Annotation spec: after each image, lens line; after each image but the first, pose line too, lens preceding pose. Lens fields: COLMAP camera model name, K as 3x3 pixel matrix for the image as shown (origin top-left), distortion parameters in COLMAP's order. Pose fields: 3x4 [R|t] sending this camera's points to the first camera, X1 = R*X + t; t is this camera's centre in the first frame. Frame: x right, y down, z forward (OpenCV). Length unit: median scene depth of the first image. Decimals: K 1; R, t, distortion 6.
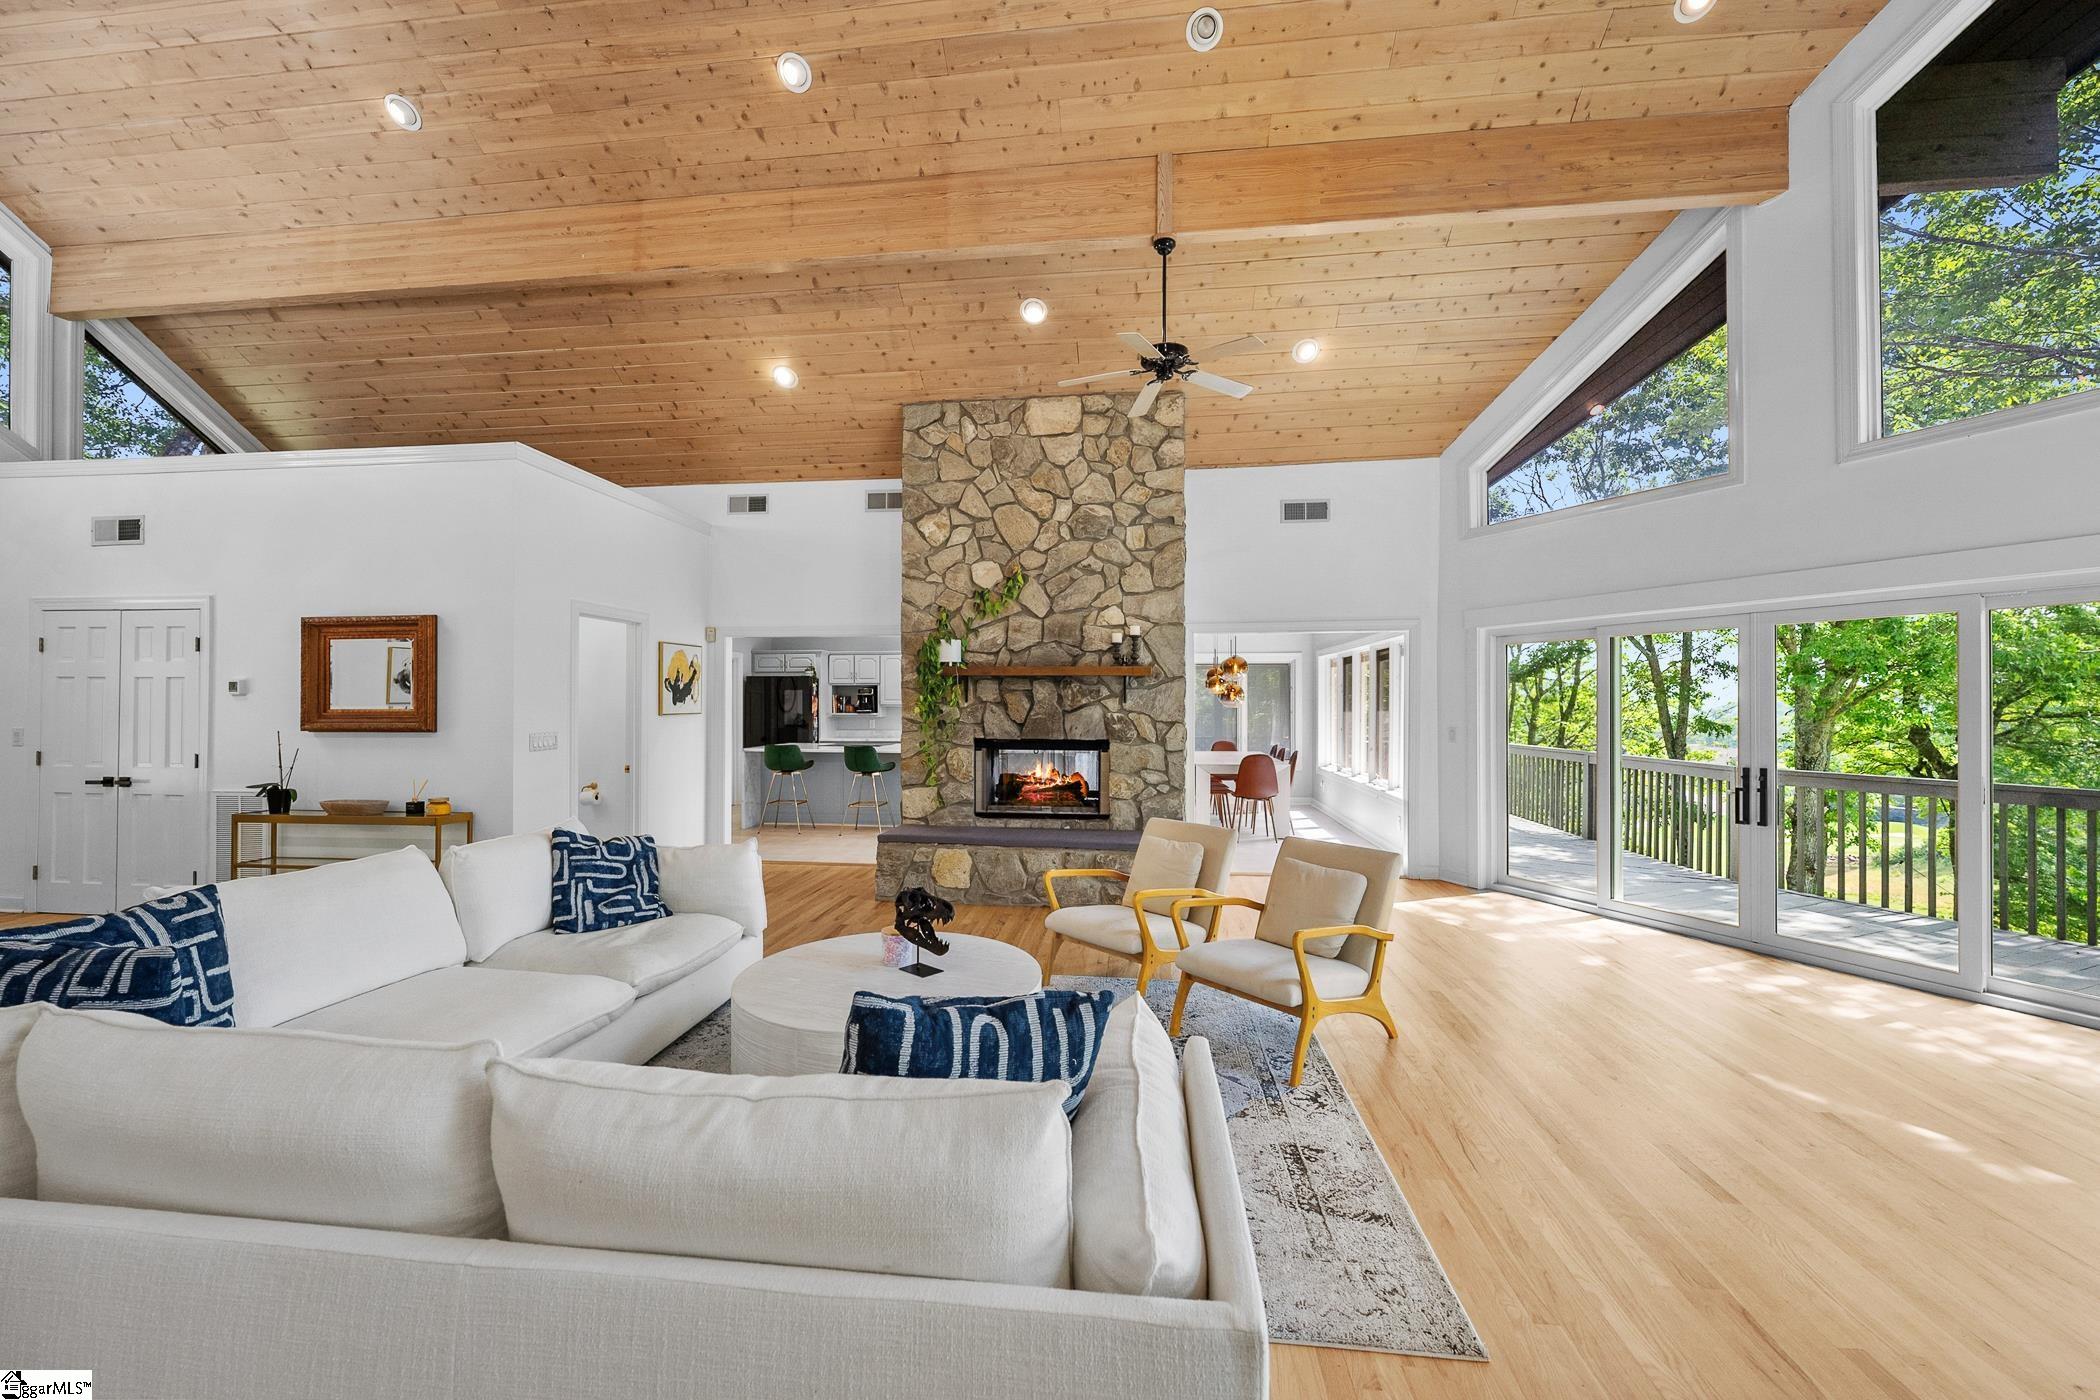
lens RADIAL K [[825.6, 0, 1050.0], [0, 825.6, 700.0], [0, 0, 1]] dist [0.000215, -0.000193]
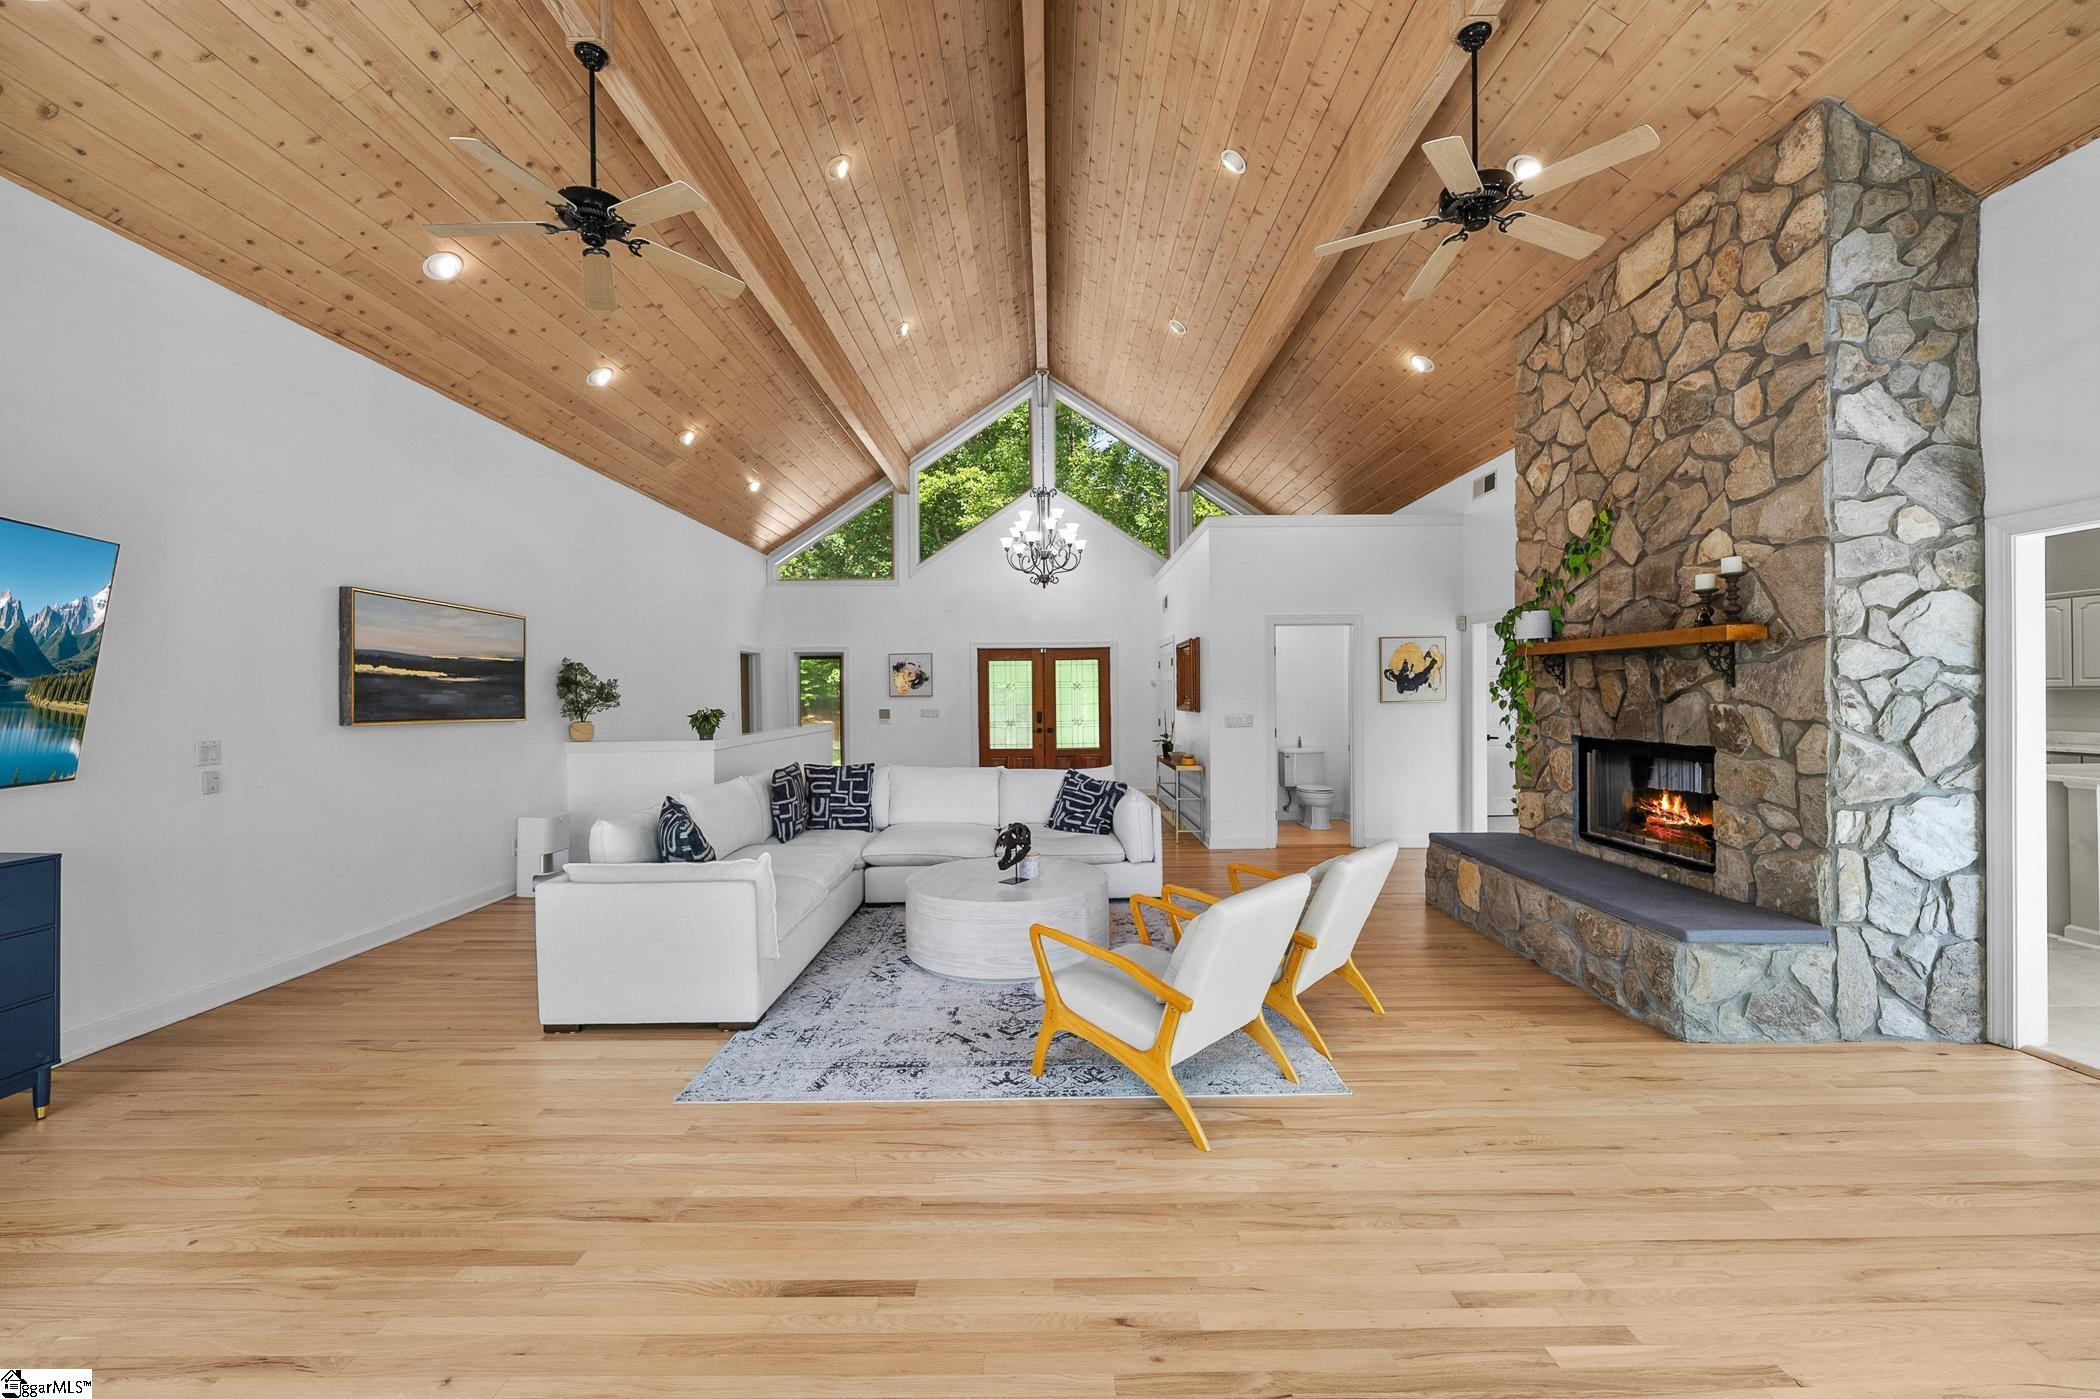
lens RADIAL K [[825.6, 0, 1050.0], [0, 825.6, 699.5], [0, 0, 1]] dist [0.000215, -0.000193]
pose [[0.120639, 0.003115, -0.992692, 0.621342], [0.015575, 0.999866, 0.005030, 0.001779], [0.992574, -0.016068, 0.120574, 0.431914]]
